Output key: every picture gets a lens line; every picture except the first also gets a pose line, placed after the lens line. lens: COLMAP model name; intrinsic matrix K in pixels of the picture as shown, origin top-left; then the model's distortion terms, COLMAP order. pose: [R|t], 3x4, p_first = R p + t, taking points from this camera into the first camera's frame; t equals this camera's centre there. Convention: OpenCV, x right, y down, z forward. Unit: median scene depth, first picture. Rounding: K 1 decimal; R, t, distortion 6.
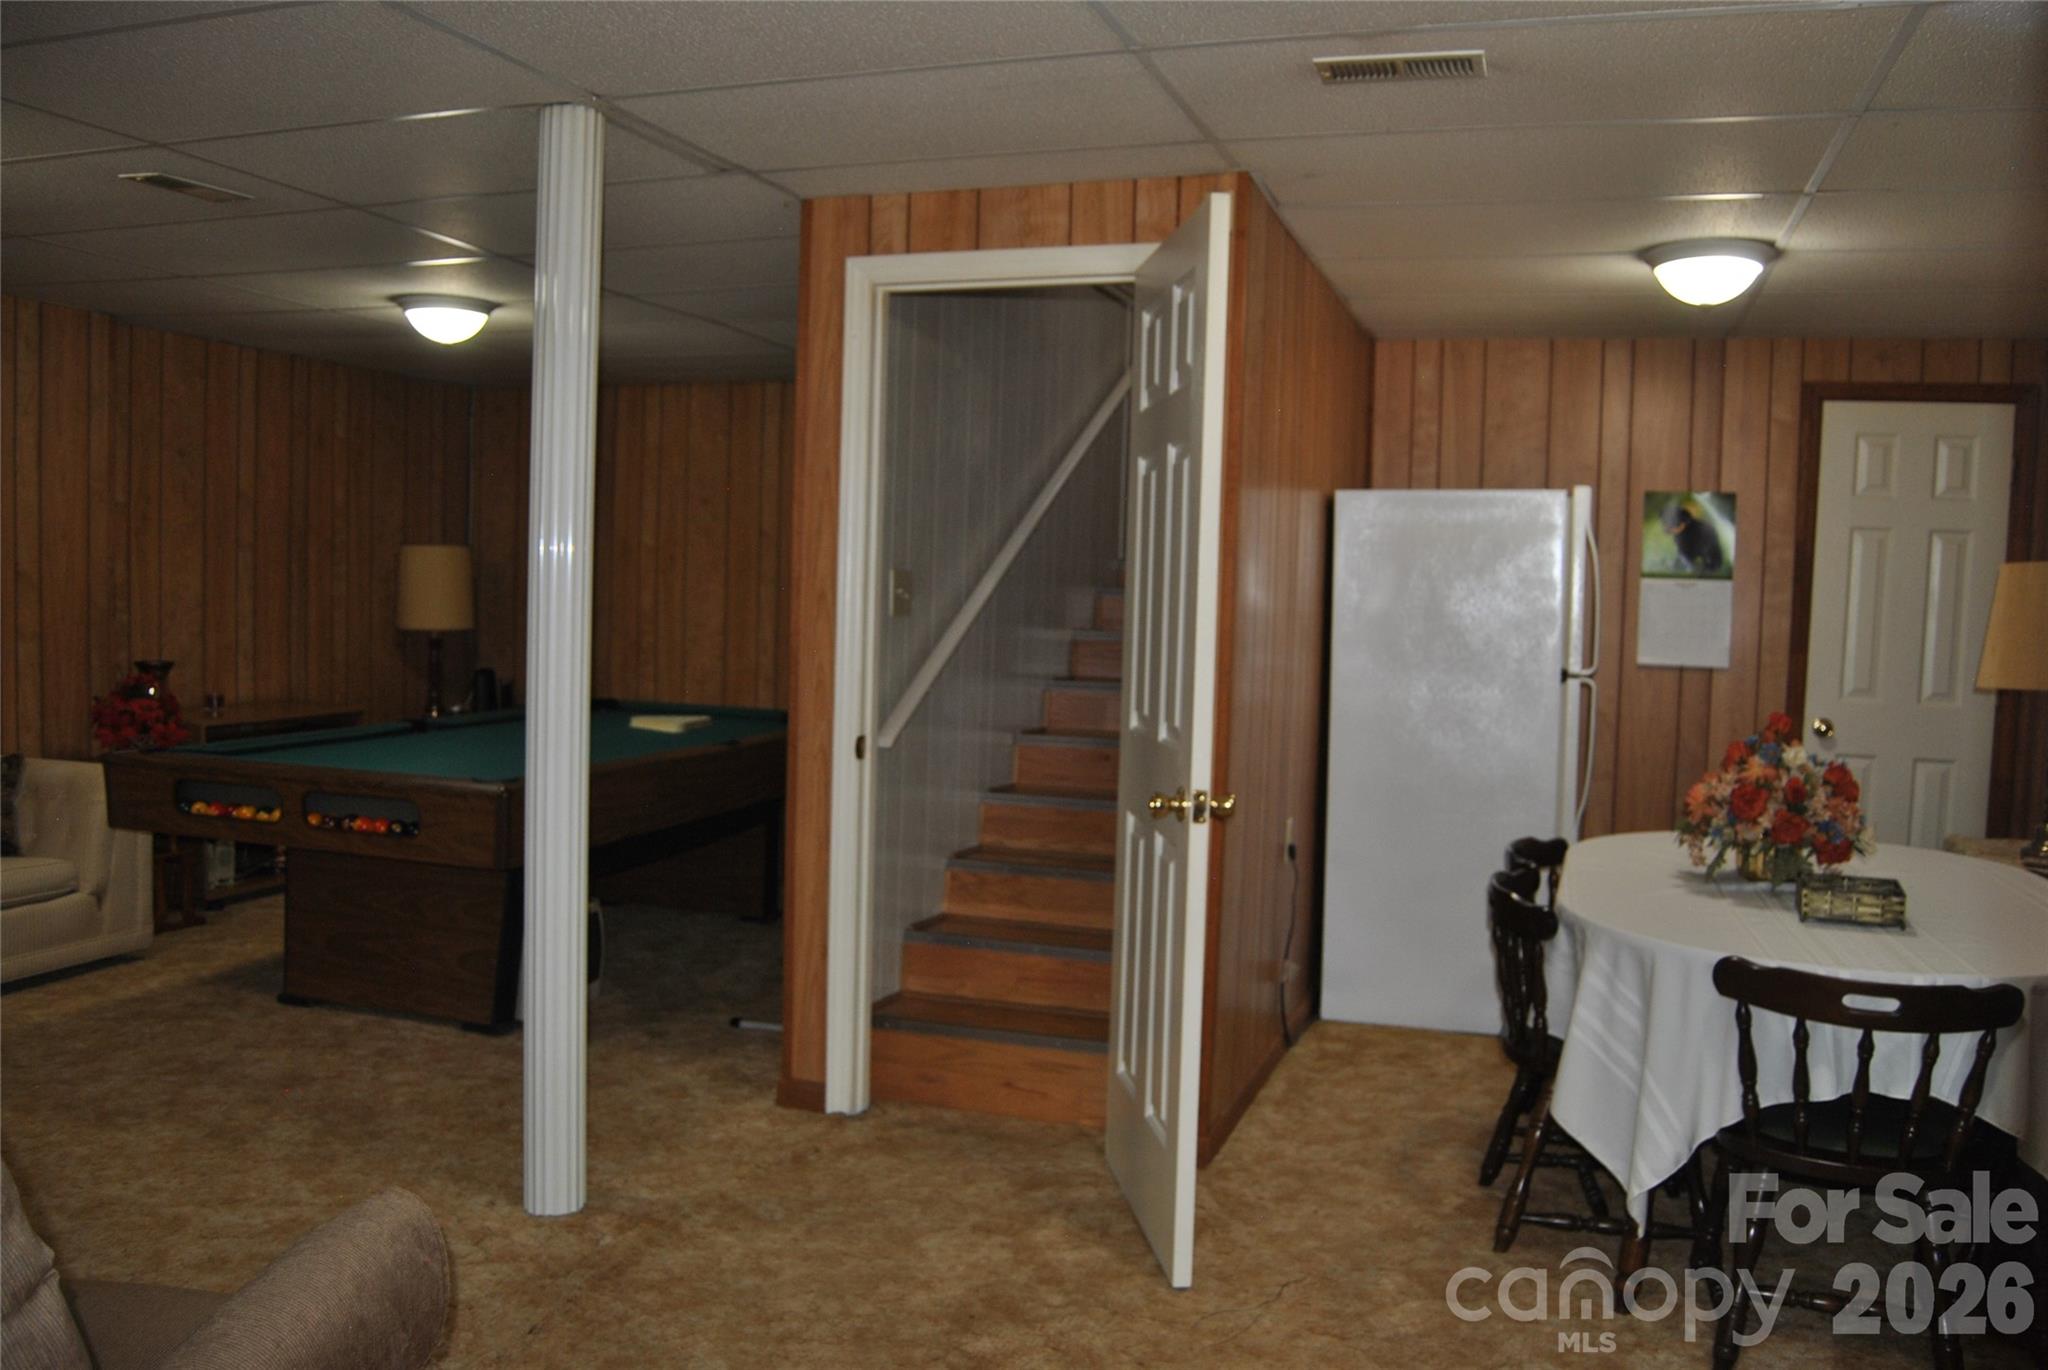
lens RADIAL K [[1605.0, 0, 1021.9], [0, 1605.0, 681.8], [0, 0, 1]] dist [-0.095209, 0.042310]
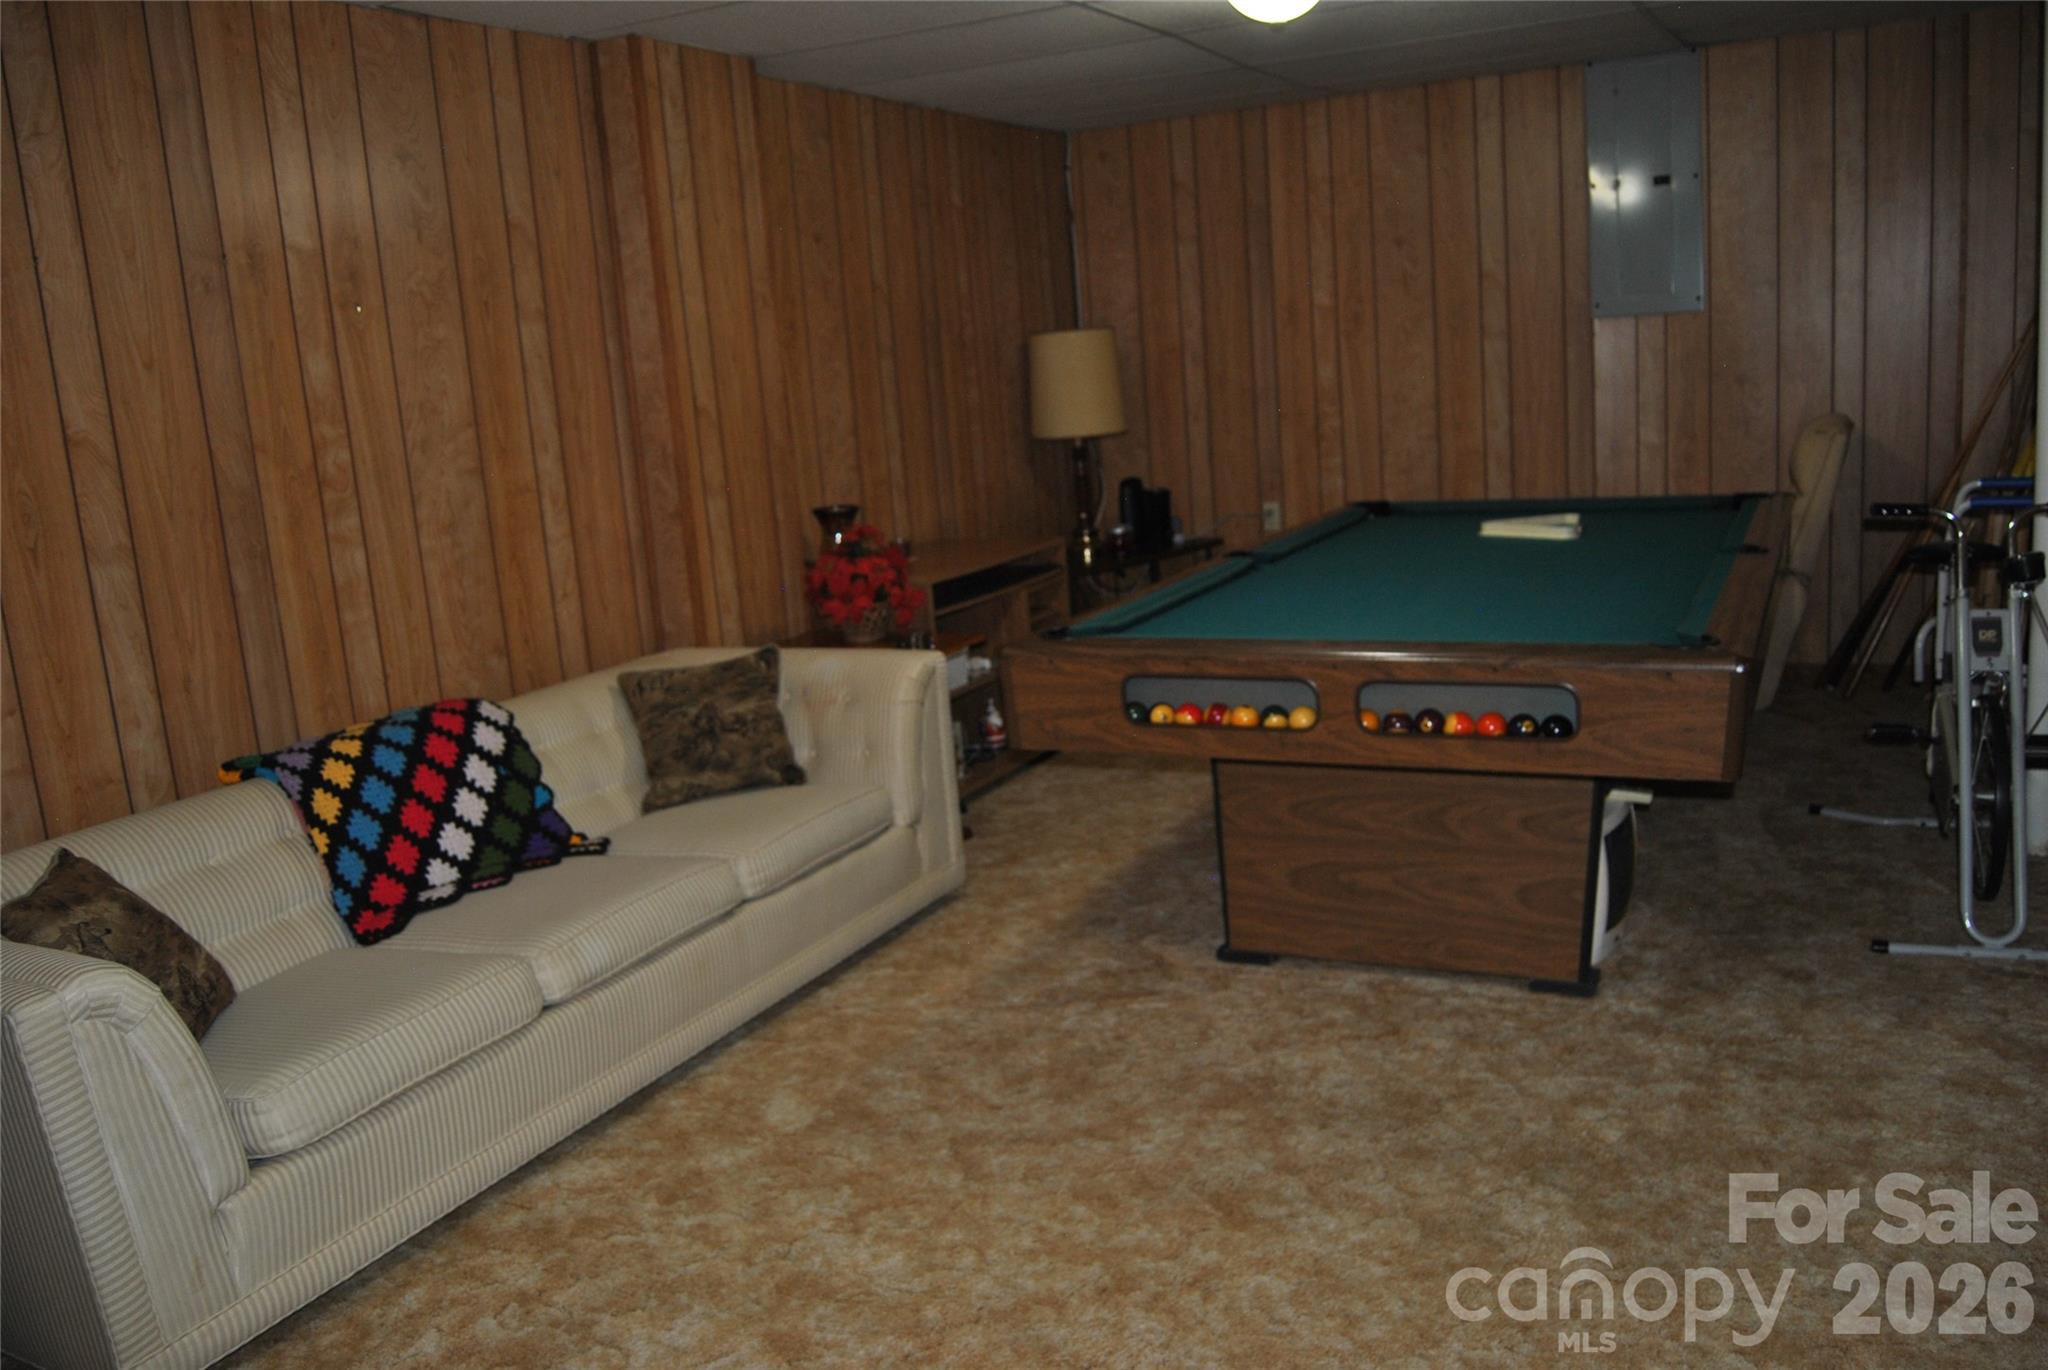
lens RADIAL K [[1605.0, 0, 1027.9], [0, 1605.0, 687.7], [0, 0, 1]] dist [-0.095209, 0.042310]
pose [[0.982349, -0.071209, -0.172972, -0.343305], [0.095081, 0.986423, 0.133898, -0.023272], [0.161089, -0.147981, 0.975783, 0.226162]]
